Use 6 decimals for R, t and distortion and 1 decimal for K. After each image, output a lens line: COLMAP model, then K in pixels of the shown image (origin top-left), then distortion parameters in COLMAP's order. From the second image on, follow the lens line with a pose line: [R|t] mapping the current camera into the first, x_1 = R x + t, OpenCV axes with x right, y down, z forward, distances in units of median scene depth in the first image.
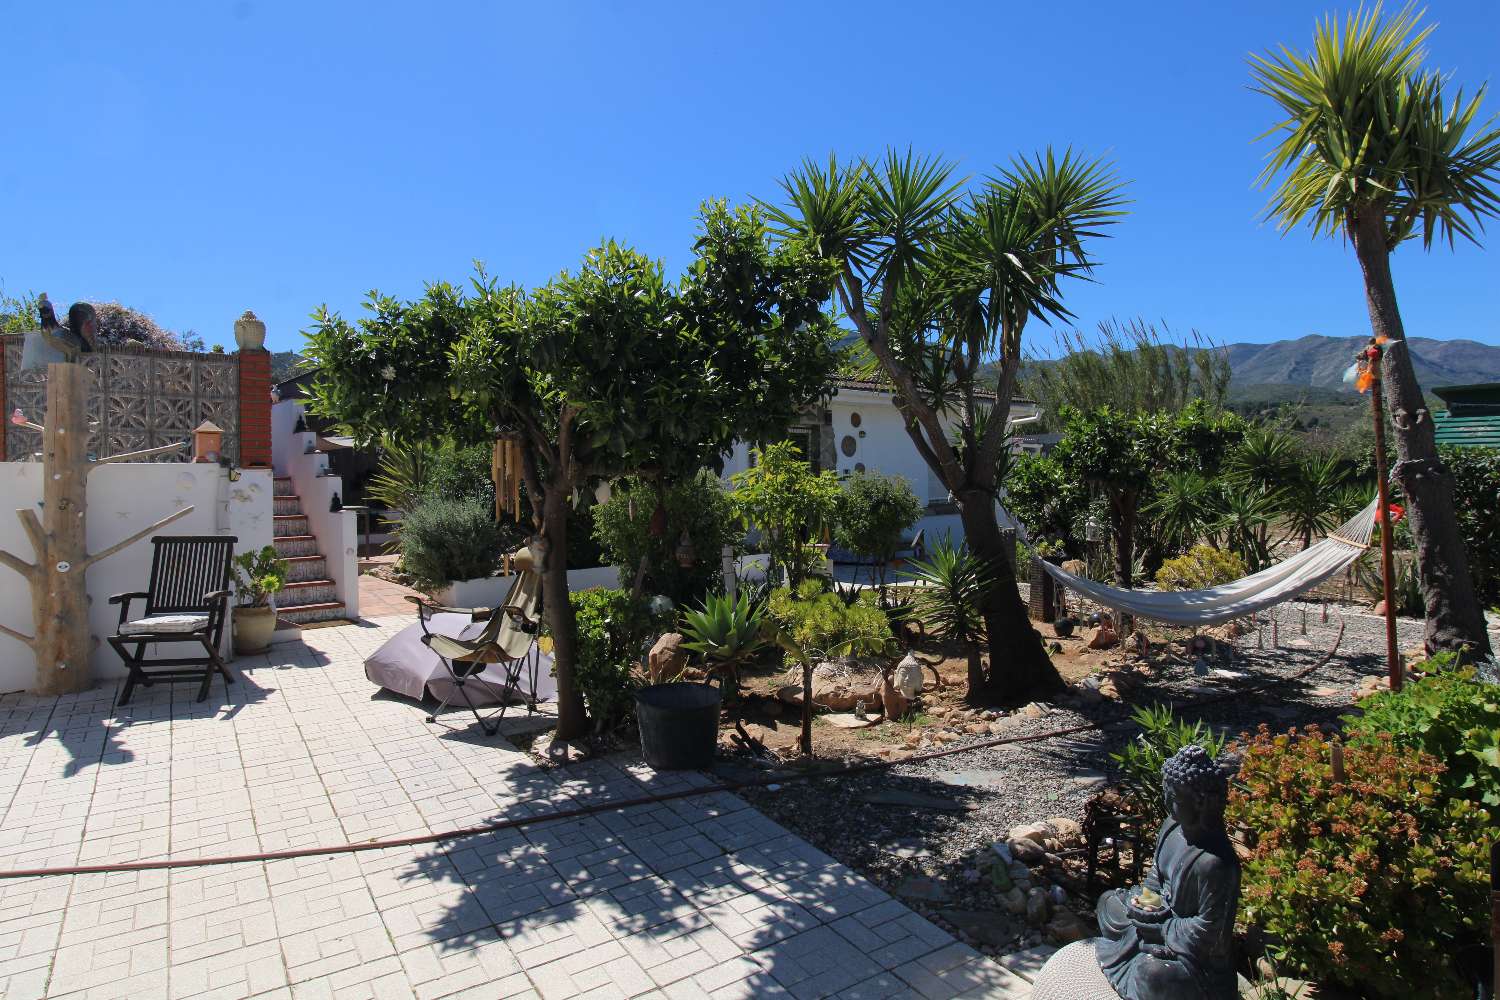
lens RADIAL K [[855.9, 0, 750.0], [0, 855.9, 500.0], [0, 0, 1]] dist [-0.001320, -0.012334]
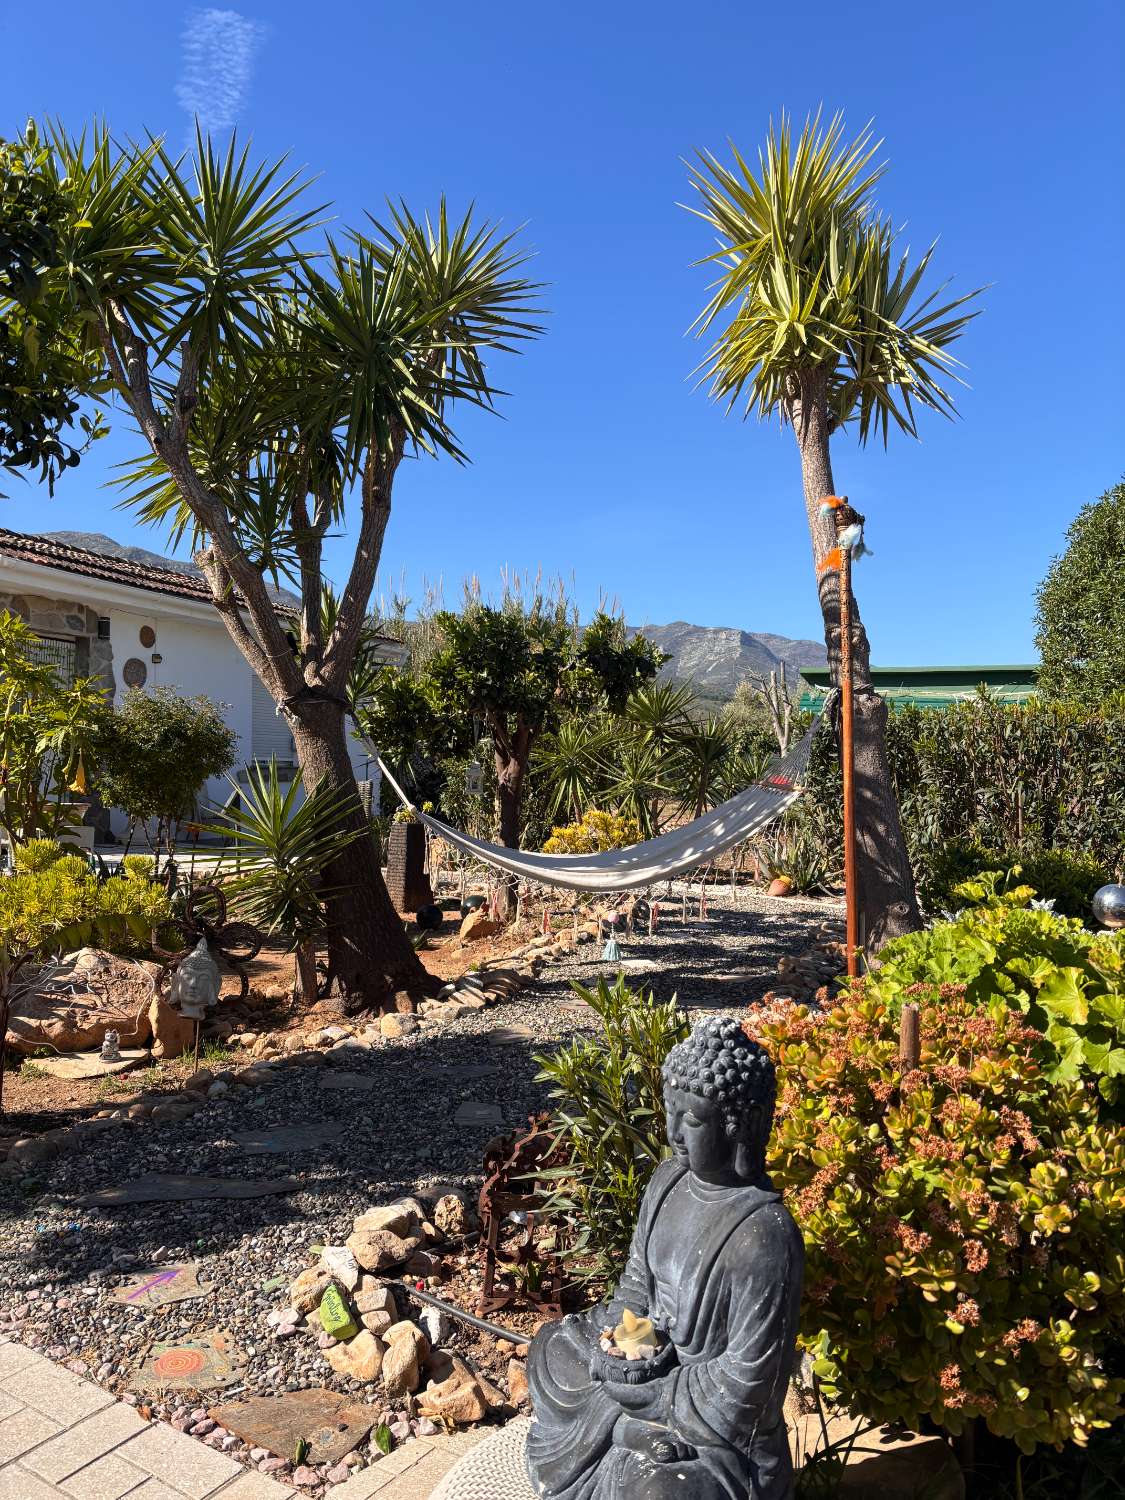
lens RADIAL K [[1087.2, 0, 557.5], [0, 1087.2, 763.8], [0, 0, 1]] dist [0.006315, -0.000032]
pose [[0.887643, 0.044632, 0.458364, 0.051651], [-0.033596, 0.998916, -0.032207, 0.066237], [-0.459305, 0.013190, 0.888181, 0.190093]]
